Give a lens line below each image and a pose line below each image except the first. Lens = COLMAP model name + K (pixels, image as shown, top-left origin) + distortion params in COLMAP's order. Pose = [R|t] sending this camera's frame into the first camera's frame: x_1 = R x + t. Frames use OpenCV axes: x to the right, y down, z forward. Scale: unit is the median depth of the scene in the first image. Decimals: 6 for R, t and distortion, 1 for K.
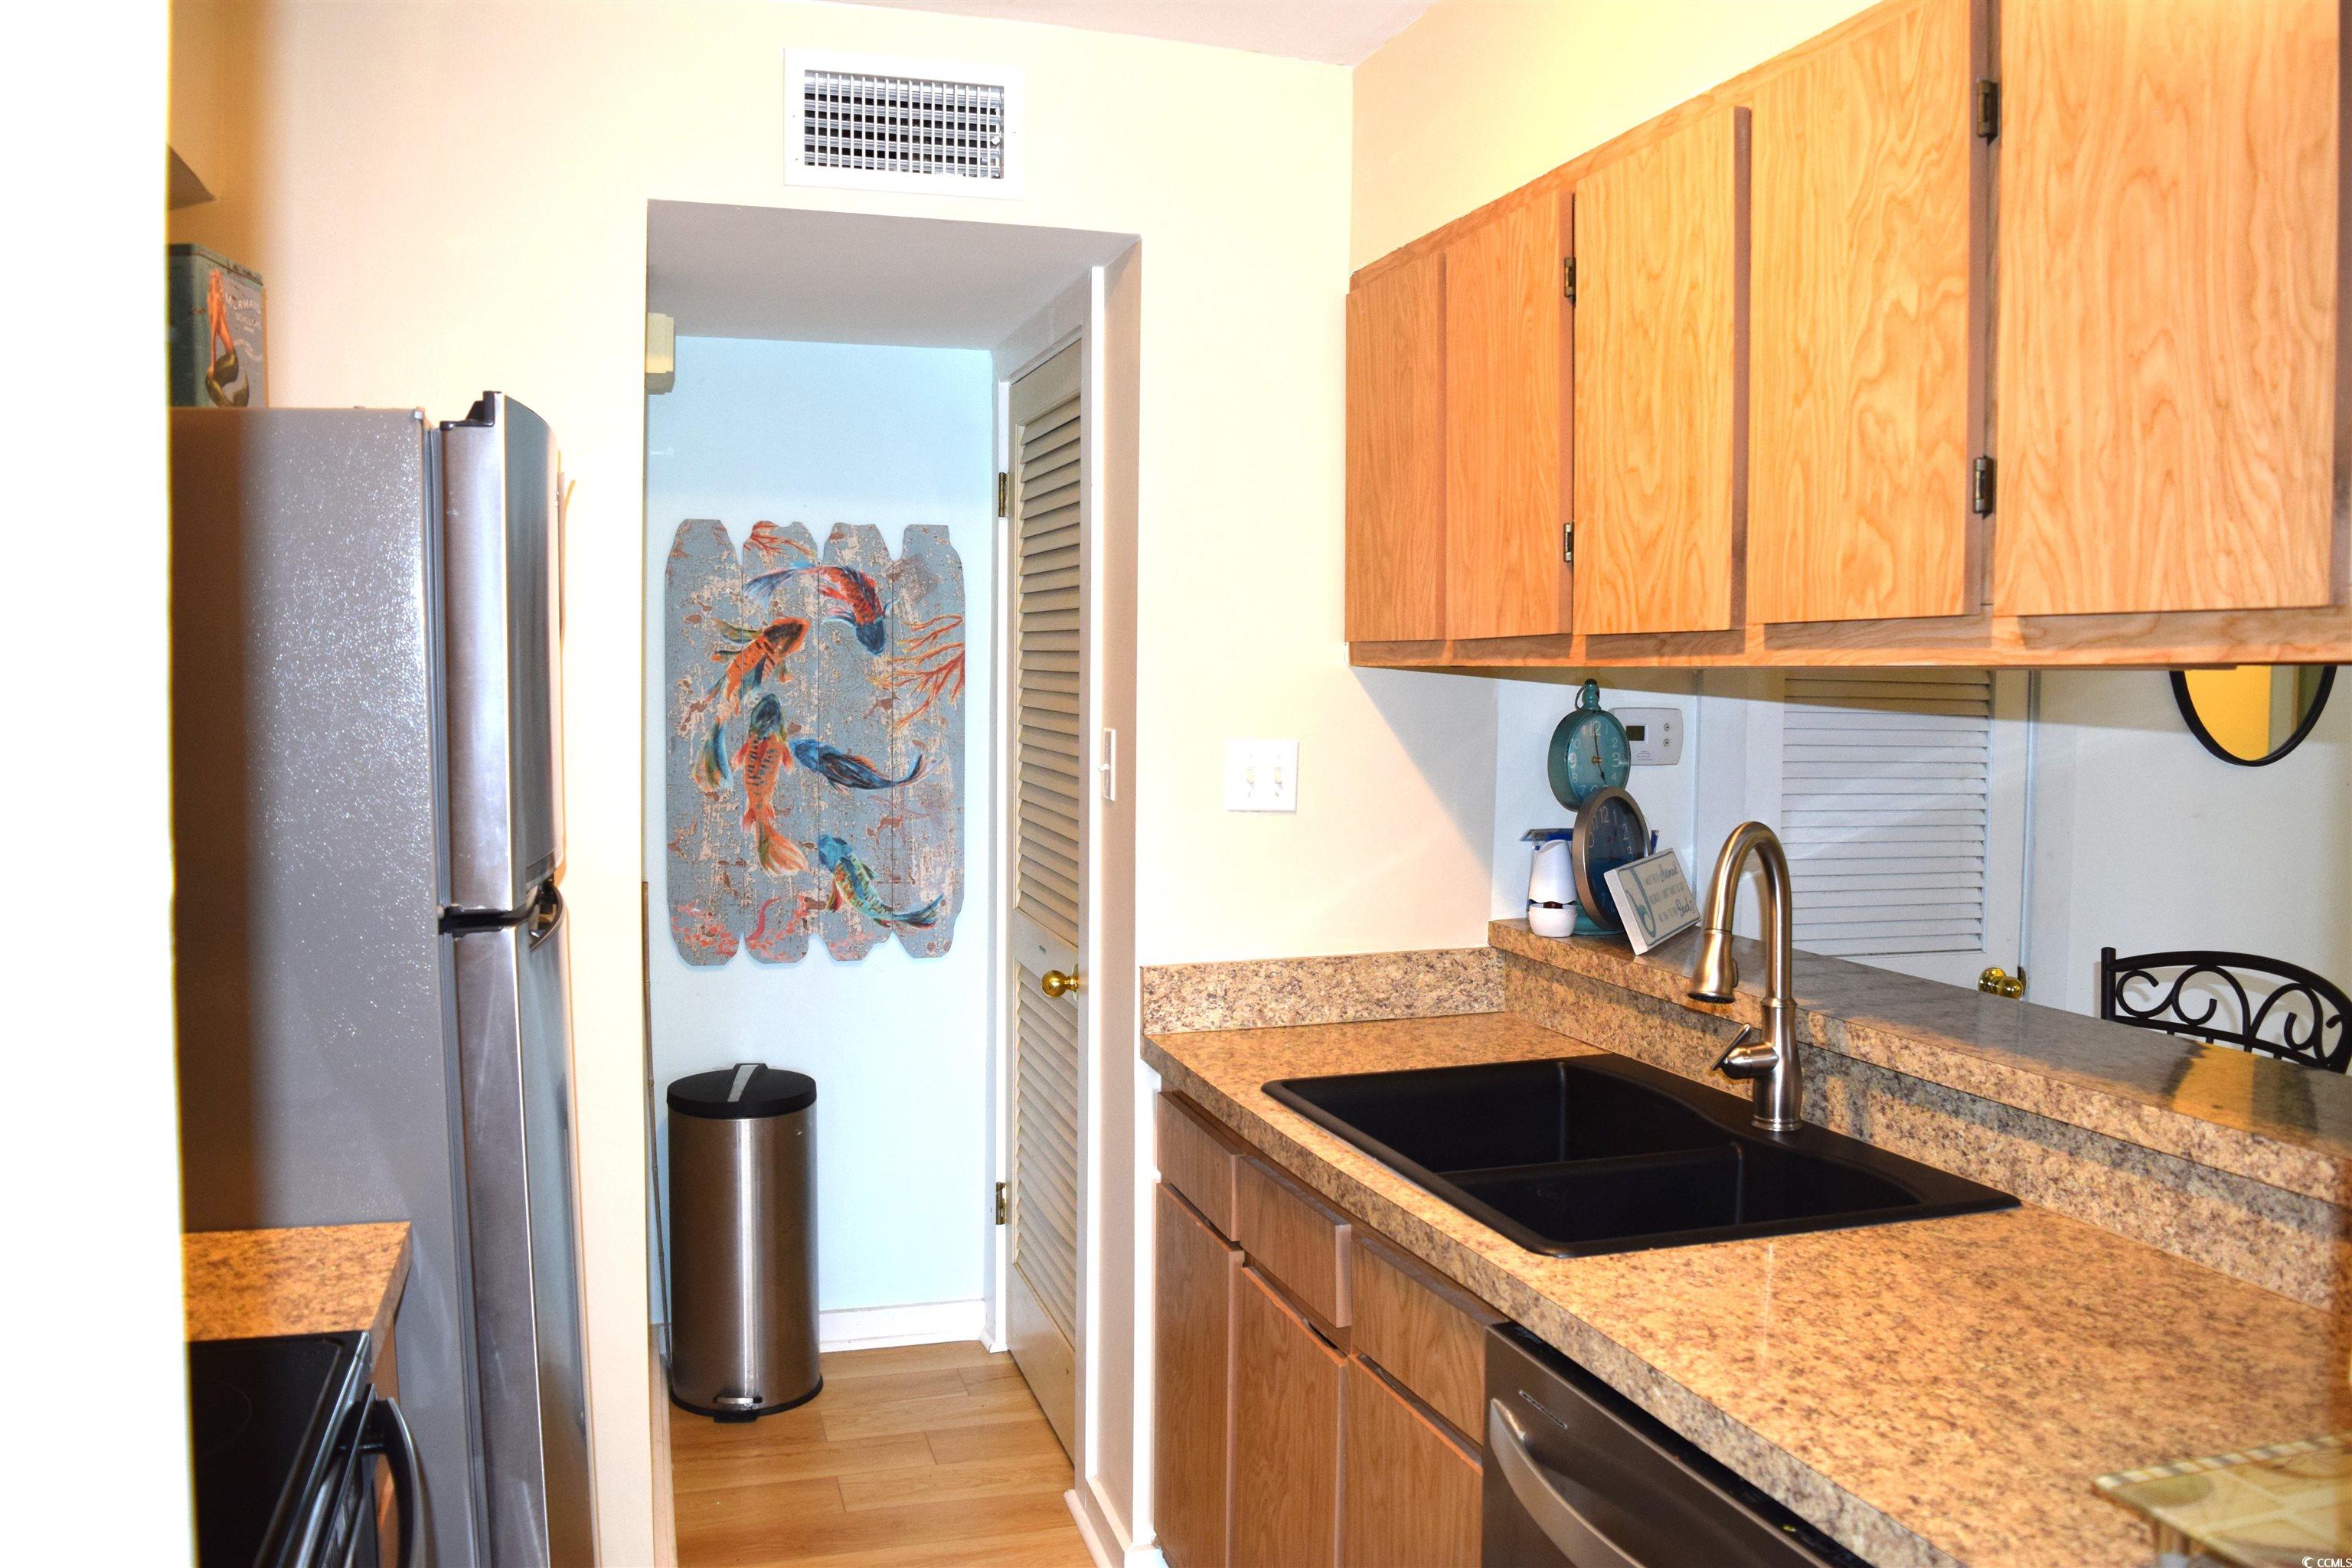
lens RADIAL K [[1848.6, 0, 1176.3], [0, 1848.6, 781.3], [0, 0, 1]] dist [-0.102300, 0.007395]
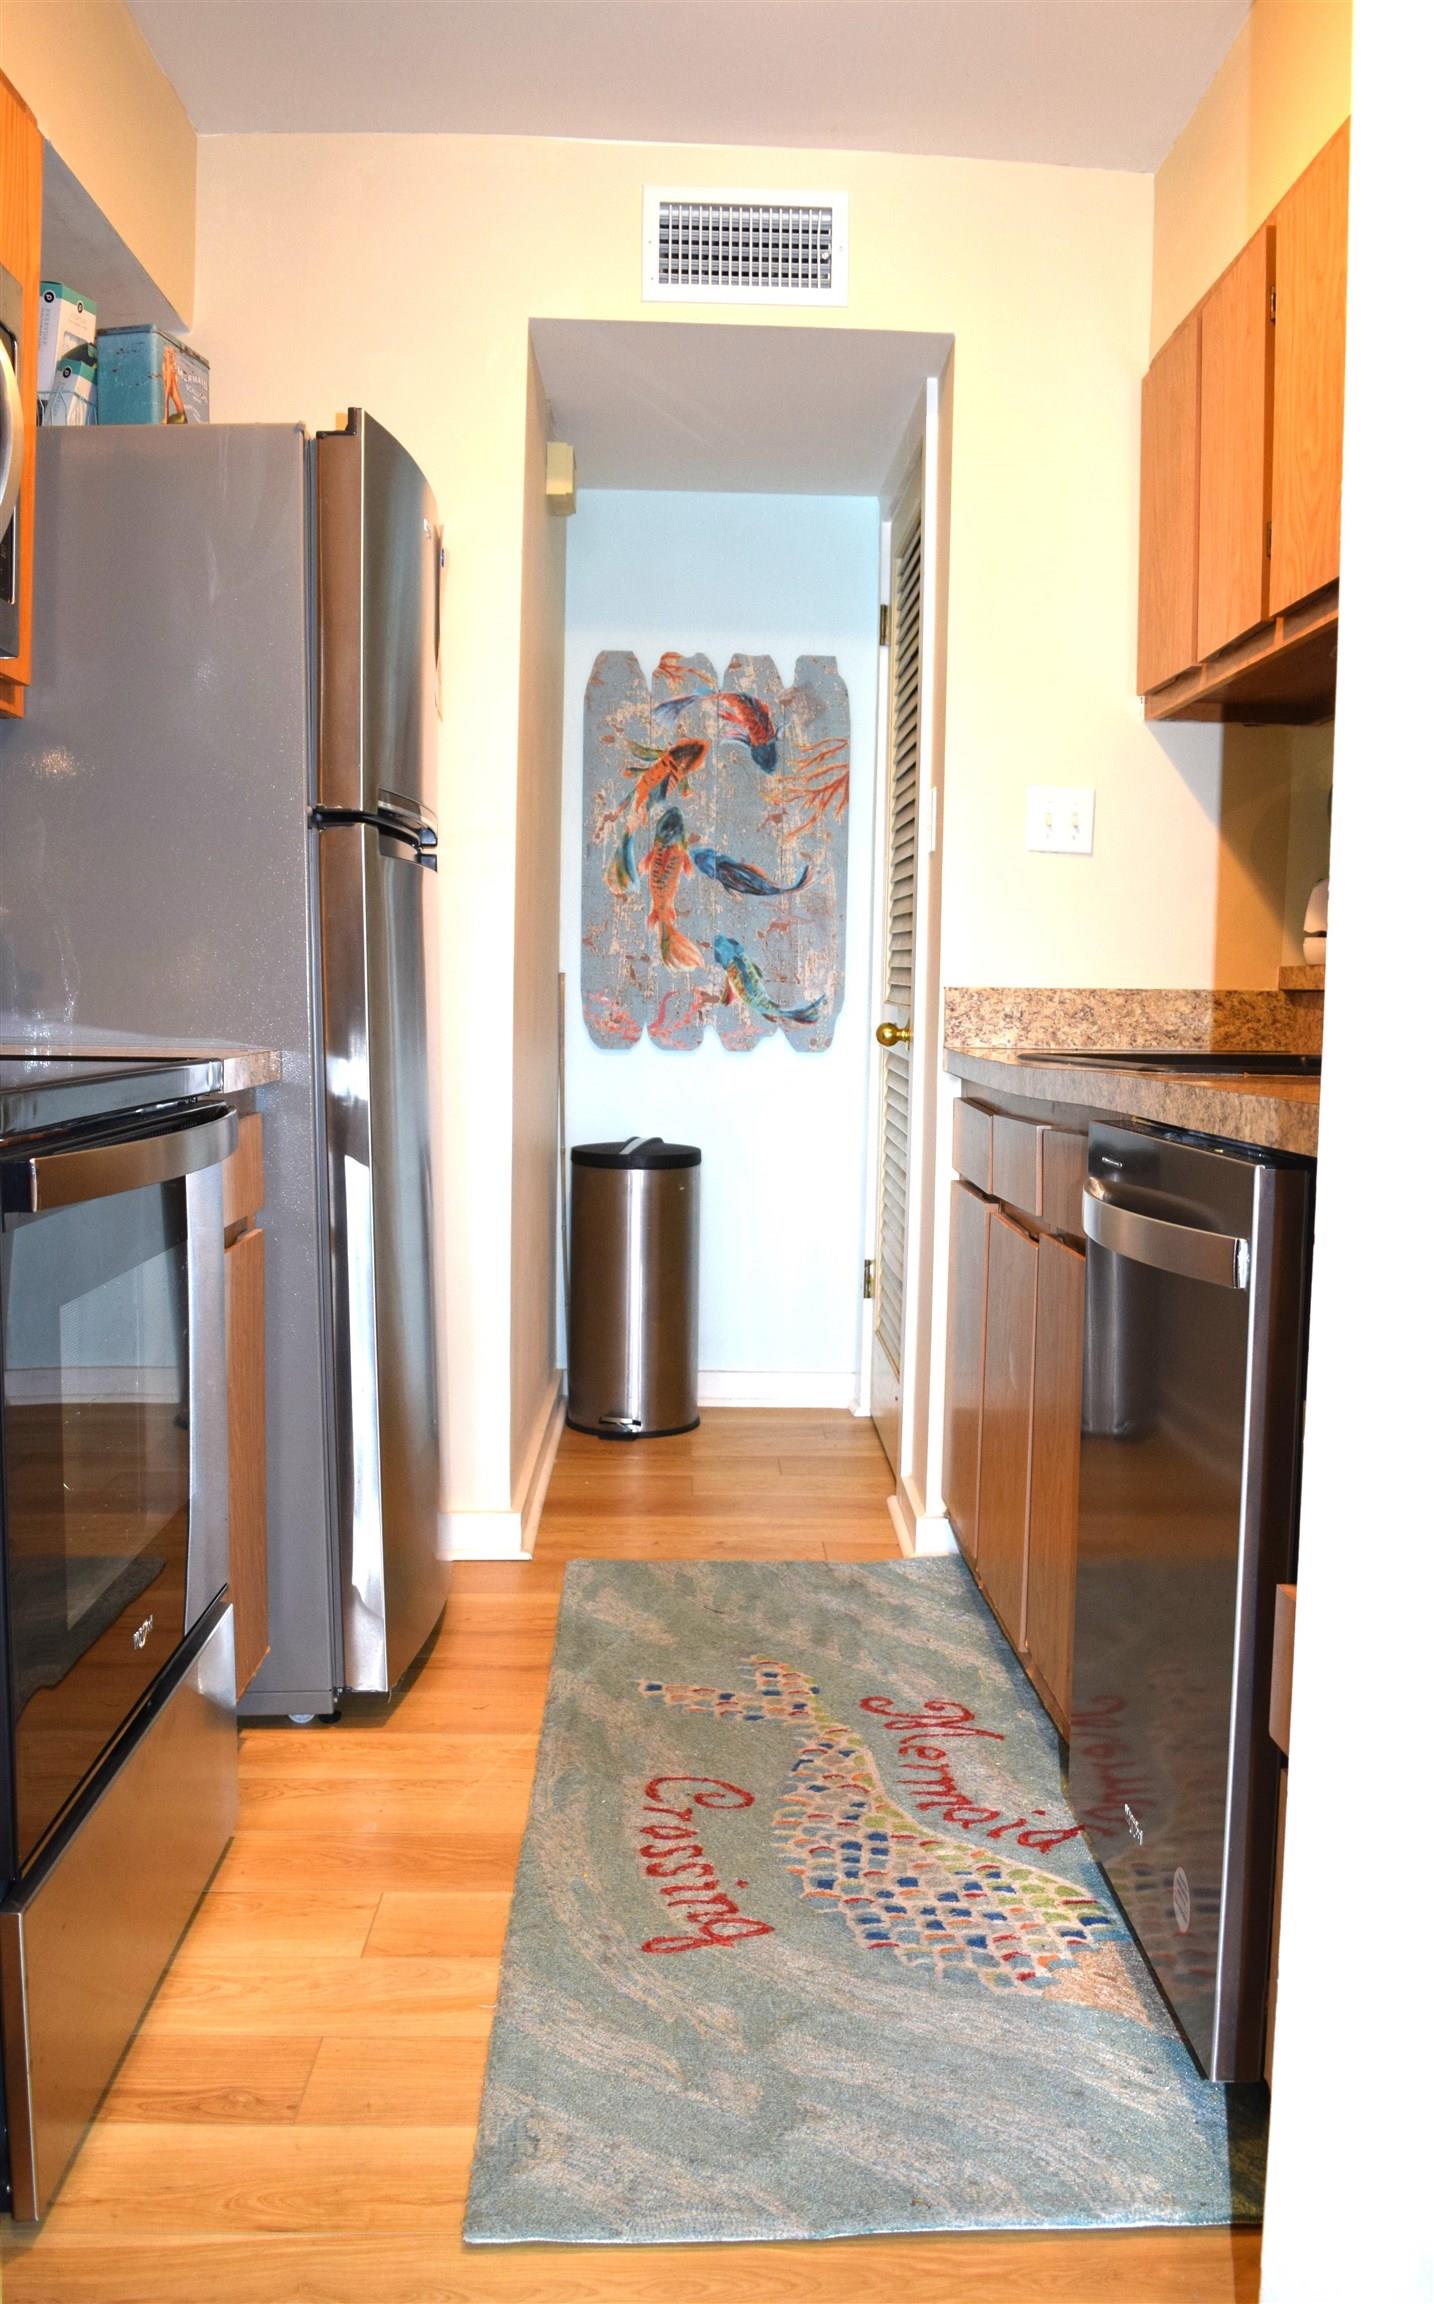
lens RADIAL K [[1880.7, 0, 718.9], [0, 1880.7, 1157.8], [0, 0, 1]] dist [-0.093315, -0.005989]
pose [[0.965924, 0.035995, -0.256311, 0.108136], [-0.026557, 0.998839, 0.040190, 0.120552], [0.257460, -0.032013, 0.965758, -0.107963]]
